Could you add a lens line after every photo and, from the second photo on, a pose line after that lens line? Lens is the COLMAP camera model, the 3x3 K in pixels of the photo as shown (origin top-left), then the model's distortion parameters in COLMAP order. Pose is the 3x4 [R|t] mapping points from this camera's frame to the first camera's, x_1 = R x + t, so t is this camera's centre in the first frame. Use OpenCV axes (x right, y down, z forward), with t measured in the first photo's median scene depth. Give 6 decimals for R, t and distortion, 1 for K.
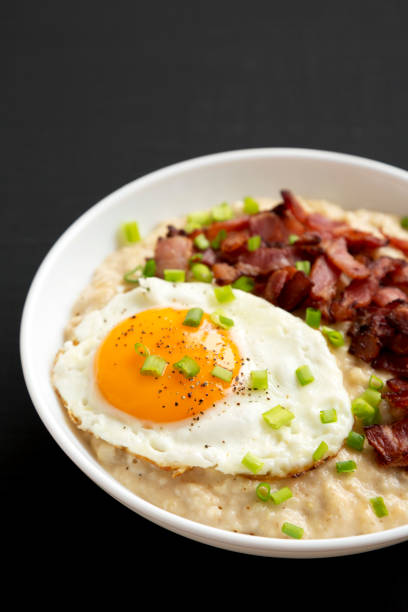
lens RADIAL K [[1476.6, 0, 204.0], [0, 1476.6, 310.7], [0, 0, 1]] dist [0.275927, 0.000000]
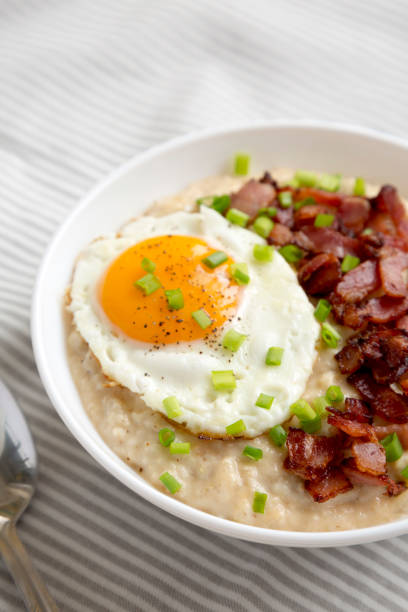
lens RADIAL K [[1476.6, 0, 201.3], [0, 1476.6, 301.3], [0, 0, 1]] dist [0.275927, 0.000000]
pose [[0.844343, 0.422096, -0.330030, 0.341073], [-0.402400, 0.906249, 0.129566, -0.099843], [0.353779, 0.023406, 0.935036, 0.048207]]
